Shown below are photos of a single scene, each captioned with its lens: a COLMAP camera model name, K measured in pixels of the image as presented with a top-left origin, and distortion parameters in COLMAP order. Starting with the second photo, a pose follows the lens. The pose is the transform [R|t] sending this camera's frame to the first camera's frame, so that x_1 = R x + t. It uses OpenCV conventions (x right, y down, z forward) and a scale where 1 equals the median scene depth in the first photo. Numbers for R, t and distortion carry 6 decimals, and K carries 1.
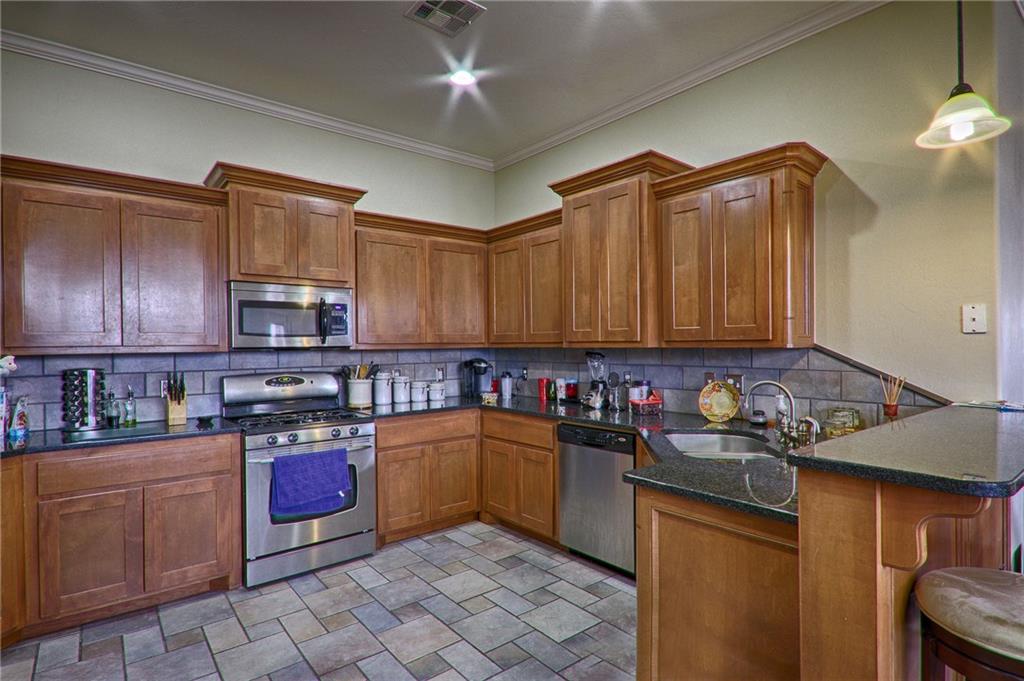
lens RADIAL K [[515.7, 0, 514.0], [0, 515.7, 346.1], [0, 0, 1]] dist [0.000879, -0.000028]
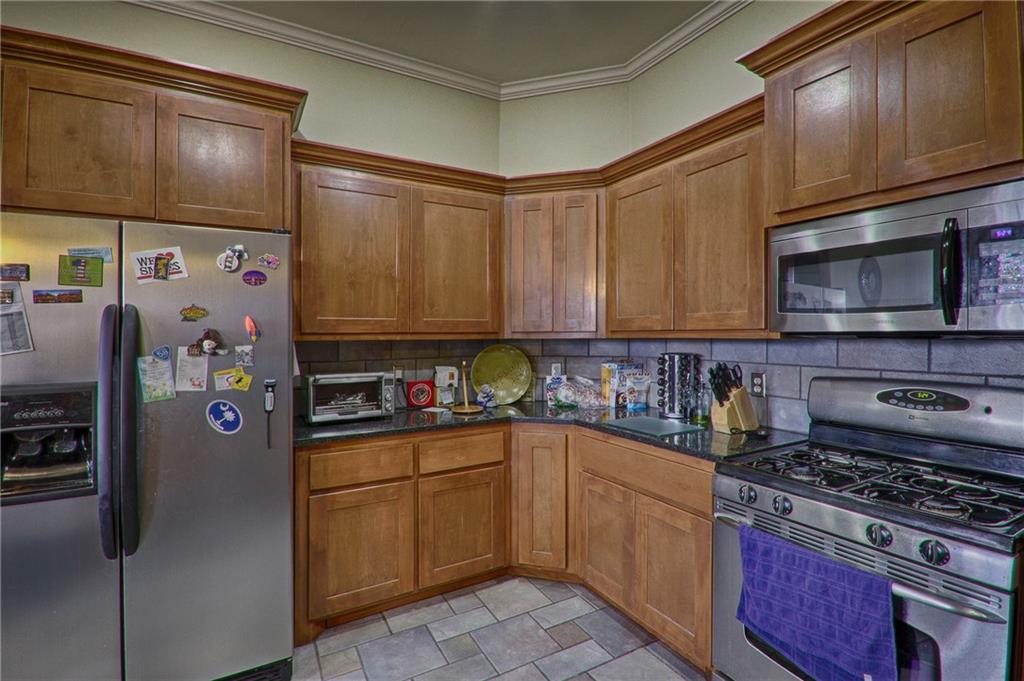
lens RADIAL K [[471.6, 0, 514.3], [0, 471.6, 332.9], [0, 0, 1]] dist [-0.001382, -0.000217]
pose [[-0.142403, 0.006871, -0.989785, 0.078466], [0.001054, 0.999976, 0.006790, -0.000681], [0.989808, -0.000076, -0.142407, 0.741572]]
